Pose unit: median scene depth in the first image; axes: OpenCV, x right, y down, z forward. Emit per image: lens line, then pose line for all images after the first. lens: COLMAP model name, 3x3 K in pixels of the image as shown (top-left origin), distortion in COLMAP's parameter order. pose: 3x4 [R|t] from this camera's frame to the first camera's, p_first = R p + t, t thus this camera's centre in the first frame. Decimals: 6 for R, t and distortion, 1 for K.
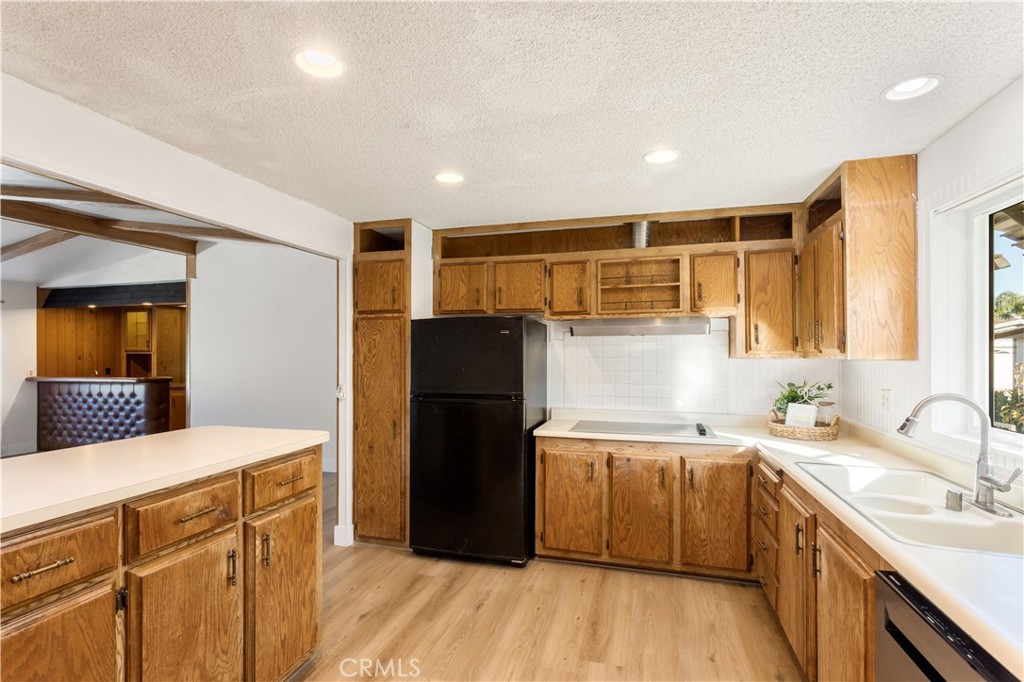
lens RADIAL K [[491.2, 0, 506.7], [0, 491.2, 350.3], [0, 0, 1]] dist [-0.001295, 0.001213]
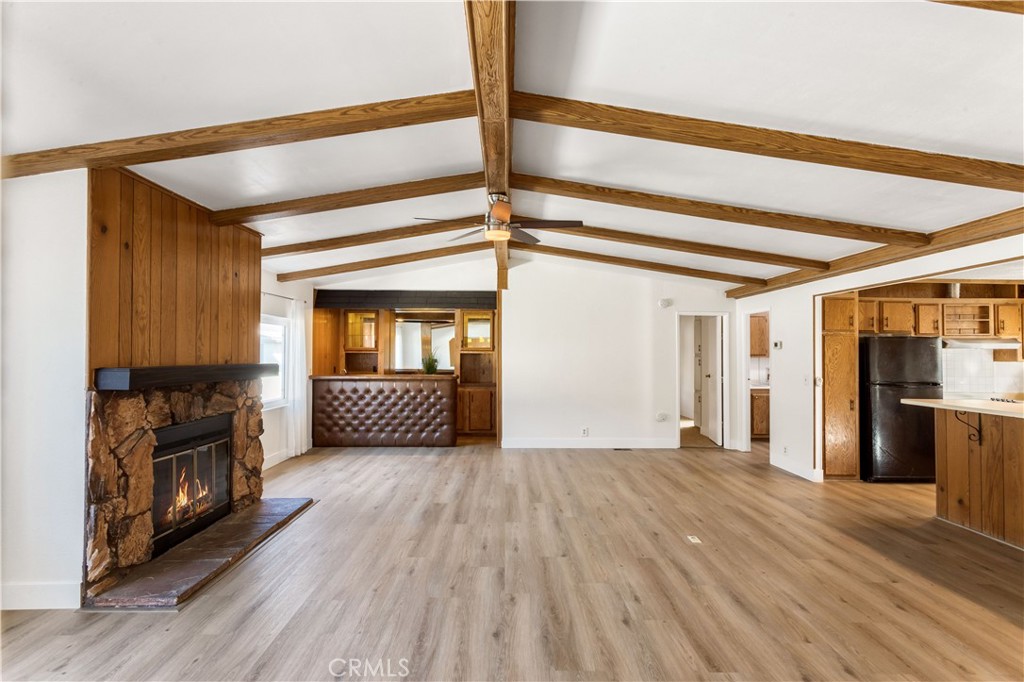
lens RADIAL K [[481.1, 0, 513.0], [0, 481.1, 345.0], [0, 0, 1]] dist [0.003789, 0.000811]
pose [[0.955212, 0.014609, 0.295563, -1.679228], [-0.011119, 0.999847, -0.013487, -0.000512], [-0.295714, 0.009597, 0.955228, -0.159321]]
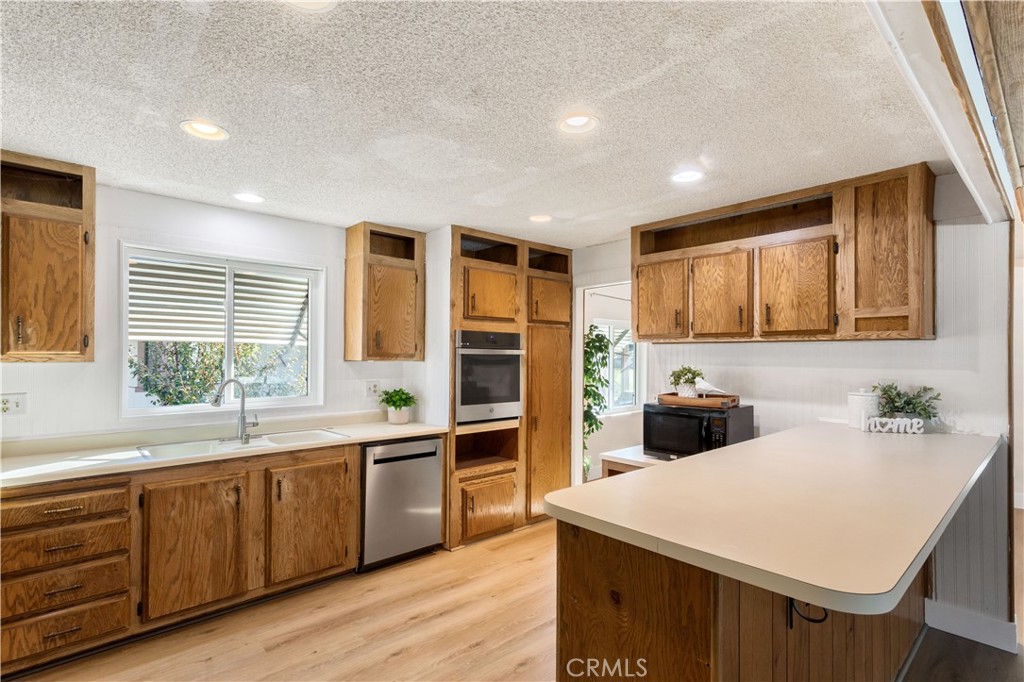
lens RADIAL K [[491.2, 0, 506.7], [0, 491.2, 350.3], [0, 0, 1]] dist [-0.001295, 0.001213]
pose [[-0.850751, 0.000648, 0.525569, -0.392995], [-0.008000, 0.999867, -0.014183, 0.002318], [-0.525508, -0.016271, -0.850633, 0.955274]]
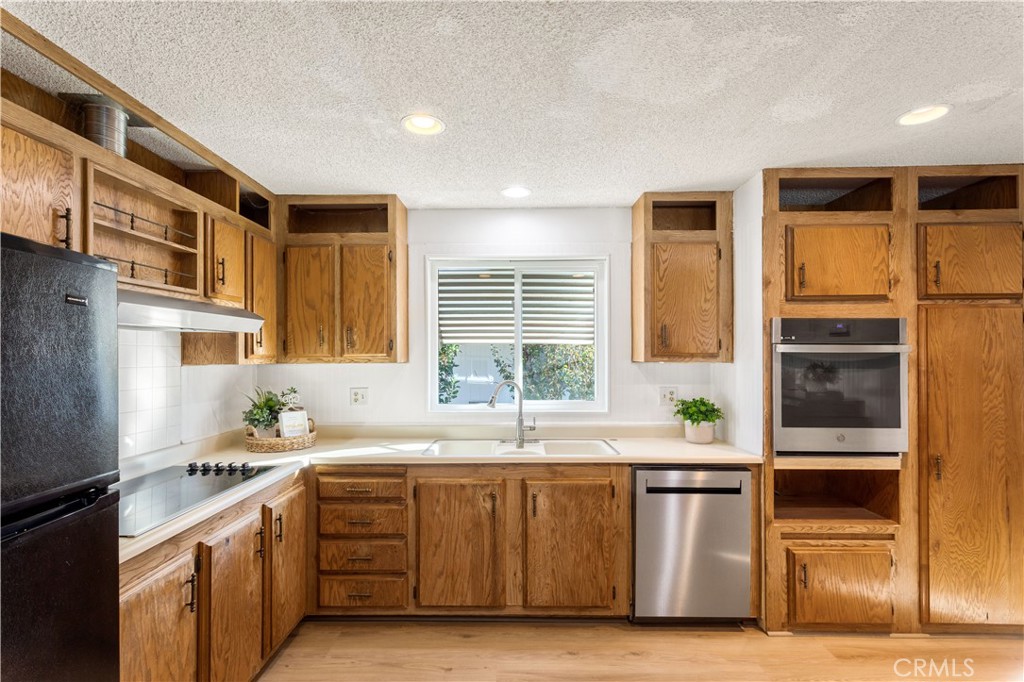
lens RADIAL K [[491.2, 0, 506.7], [0, 491.2, 350.3], [0, 0, 1]] dist [-0.001295, 0.001213]
pose [[-0.268713, 0.009166, 0.963177, -0.349512], [-0.001745, 0.999948, -0.010003, 0.000670], [-0.963219, -0.004369, -0.268683, 0.713152]]
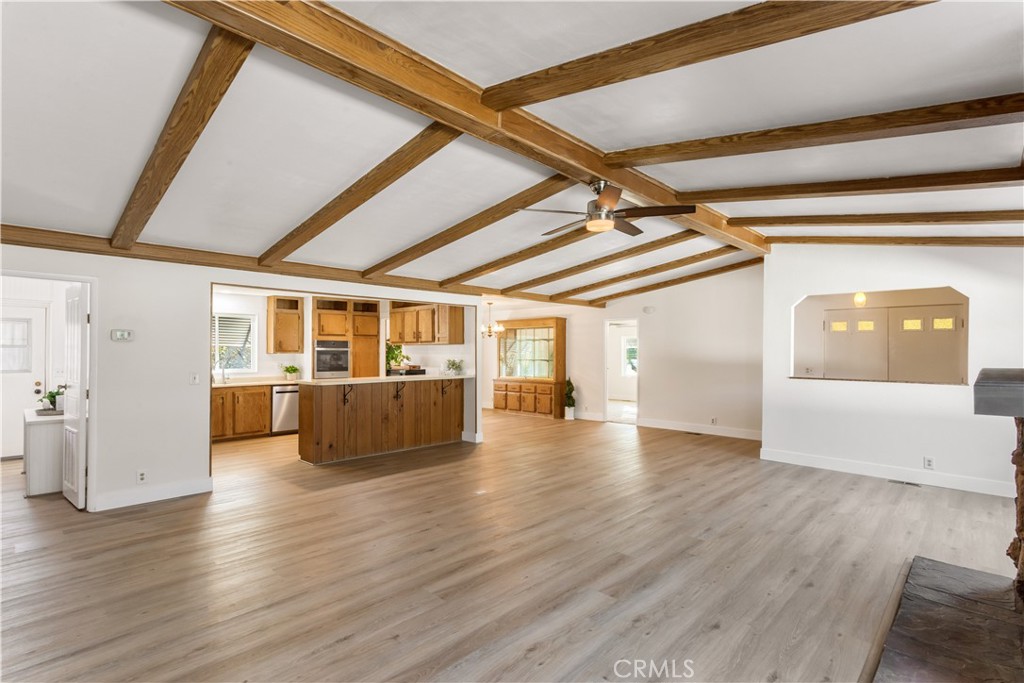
lens RADIAL K [[491.2, 0, 506.7], [0, 491.2, 350.8], [0, 0, 1]] dist [-0.001295, 0.001213]
pose [[-0.880410, 0.000770, 0.474213, -1.712764], [-0.001851, 0.999985, -0.005060, 0.009180], [-0.474210, -0.005333, -0.880396, 1.802692]]
